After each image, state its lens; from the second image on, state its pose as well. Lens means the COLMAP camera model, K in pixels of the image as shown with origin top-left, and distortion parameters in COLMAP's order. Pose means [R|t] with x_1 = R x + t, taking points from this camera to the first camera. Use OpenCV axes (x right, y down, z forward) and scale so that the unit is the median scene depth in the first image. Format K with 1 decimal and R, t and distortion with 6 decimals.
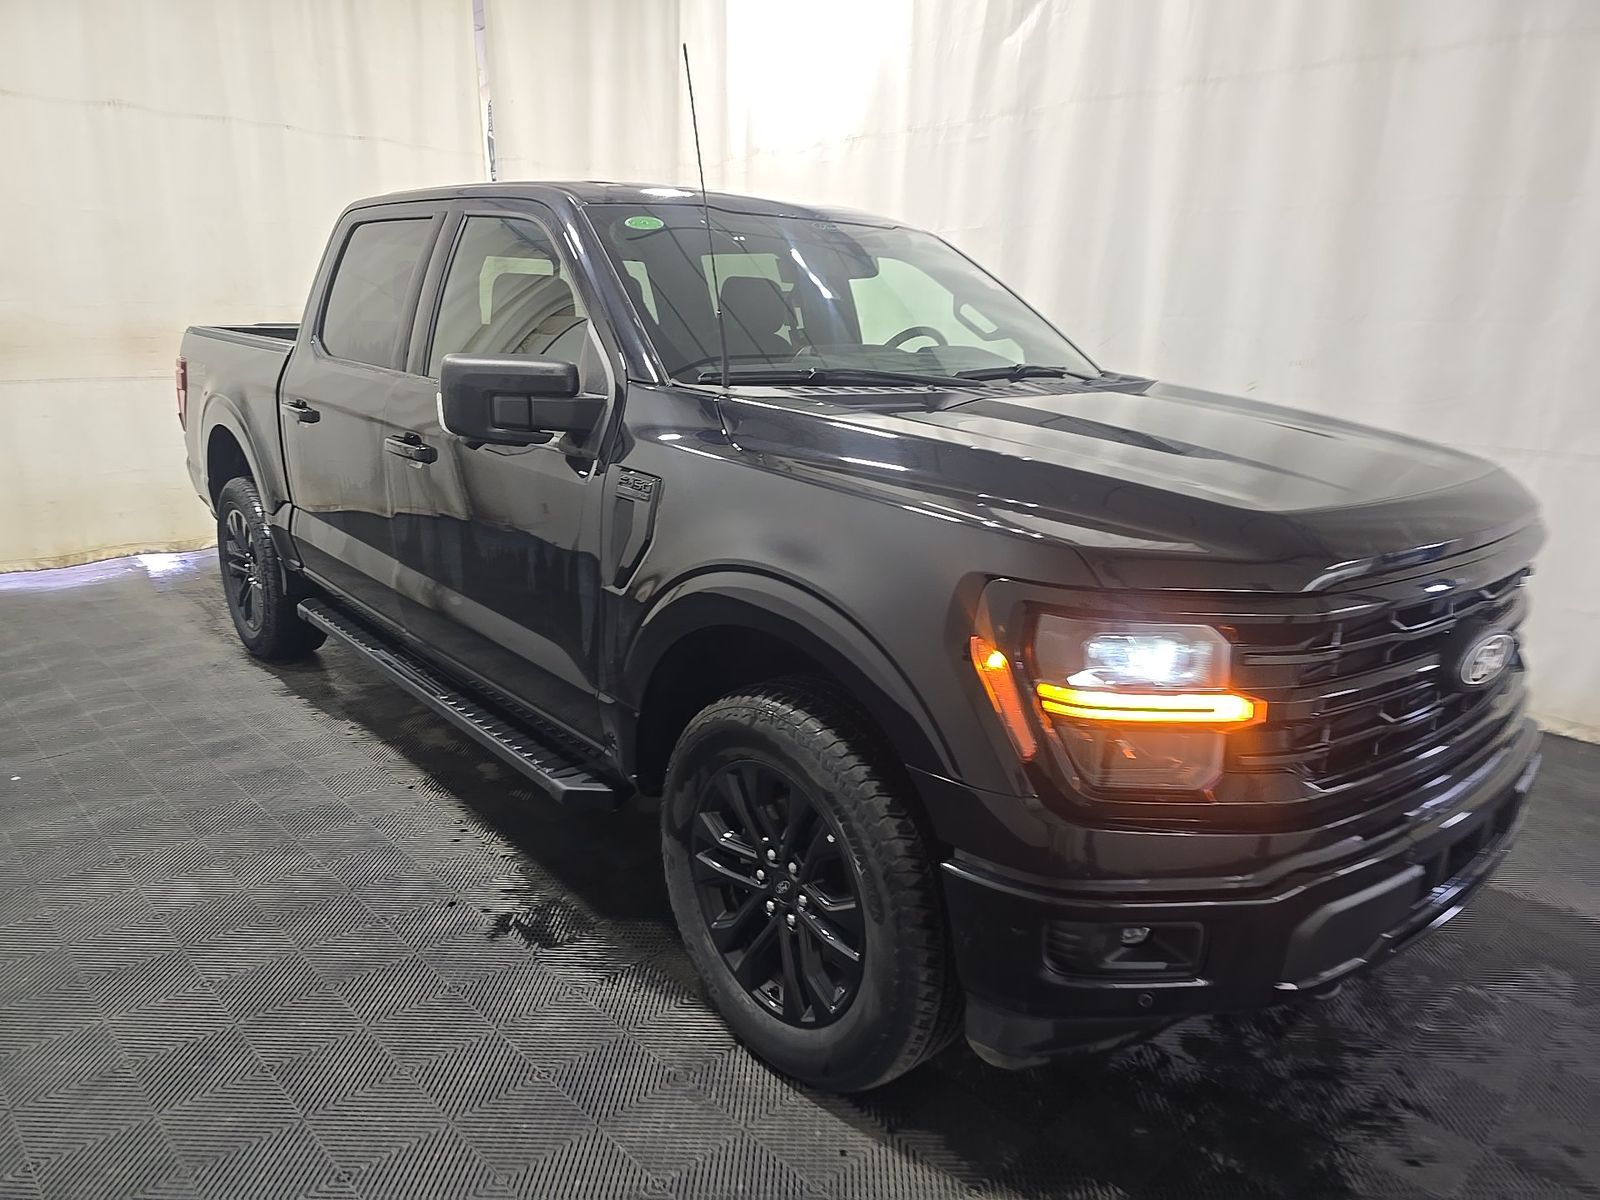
lens RADIAL K [[1068.8, 0, 807.5], [0, 1068.8, 606.7], [0, 0, 1]] dist [0.000560, -0.000856]
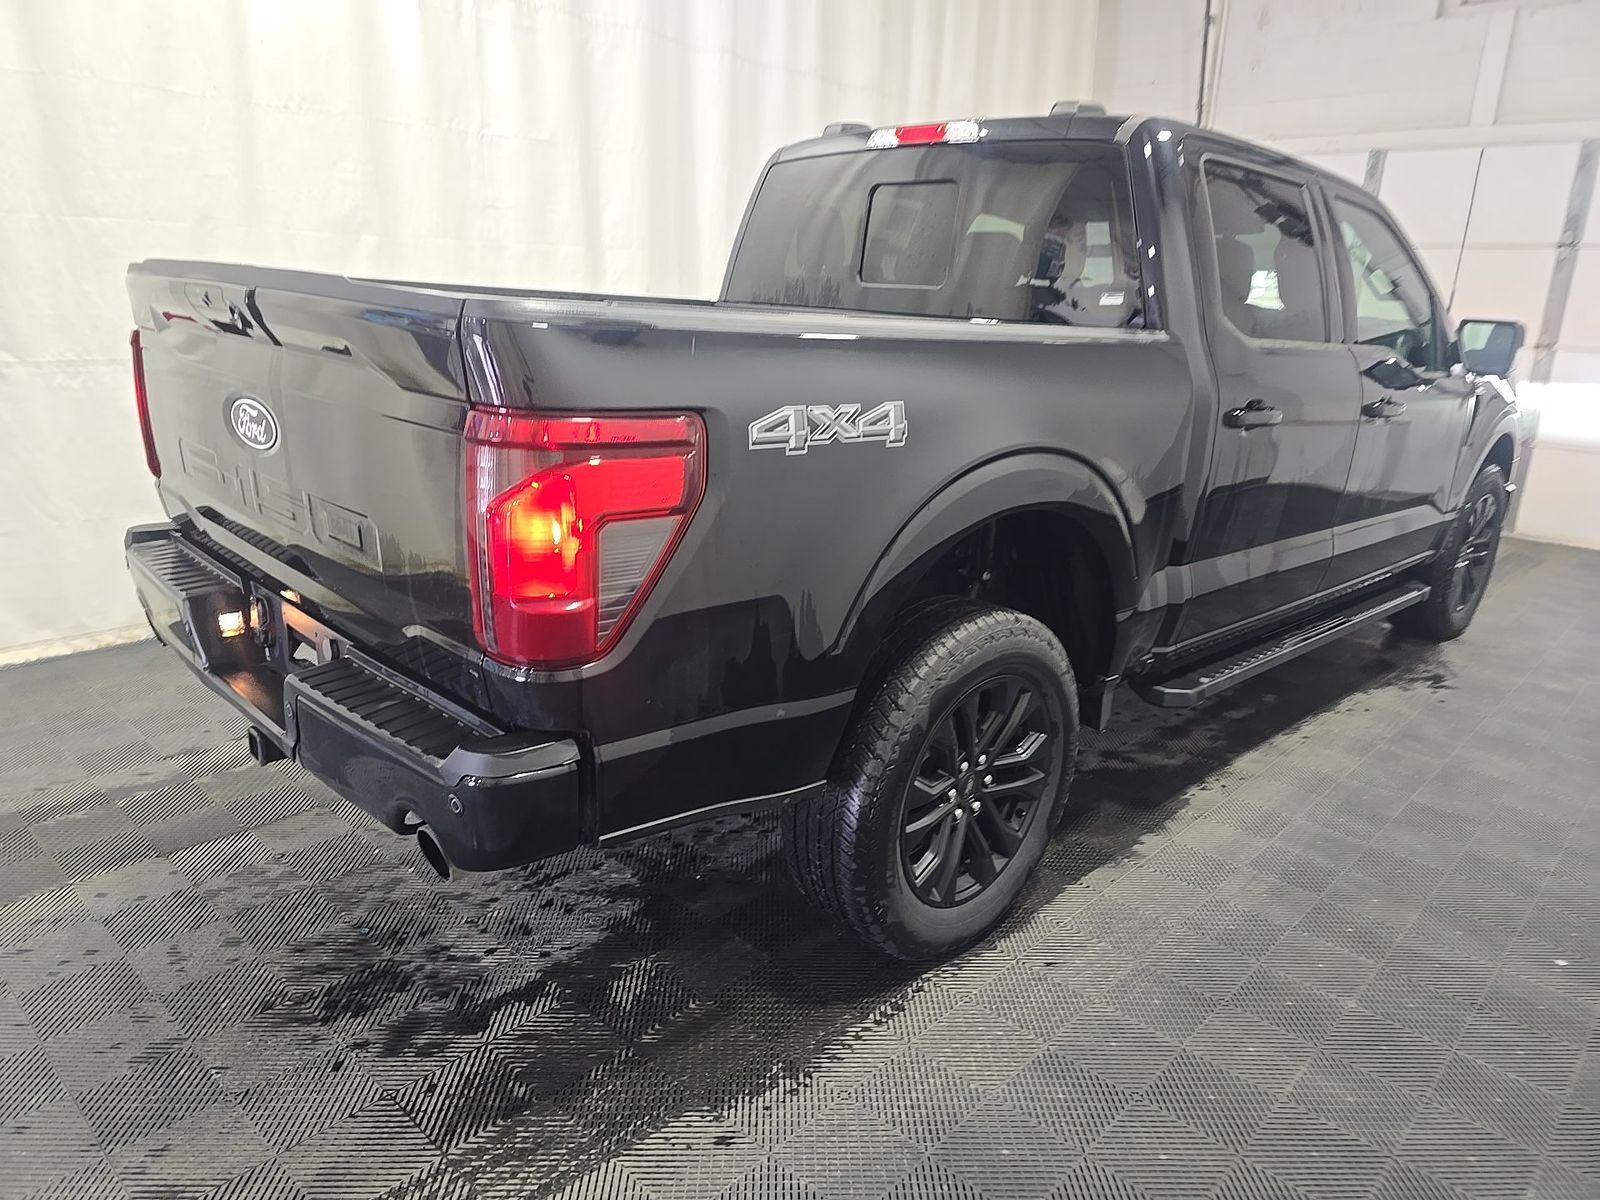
lens RADIAL K [[1068.8, 0, 807.5], [0, 1068.8, 606.7], [0, 0, 1]] dist [0.000560, -0.000856]
pose [[-0.055307, -0.303278, 0.951296, -1.291520], [0.197982, 0.930505, 0.308160, -0.372587], [-0.978644, 0.205383, 0.008580, 1.419177]]
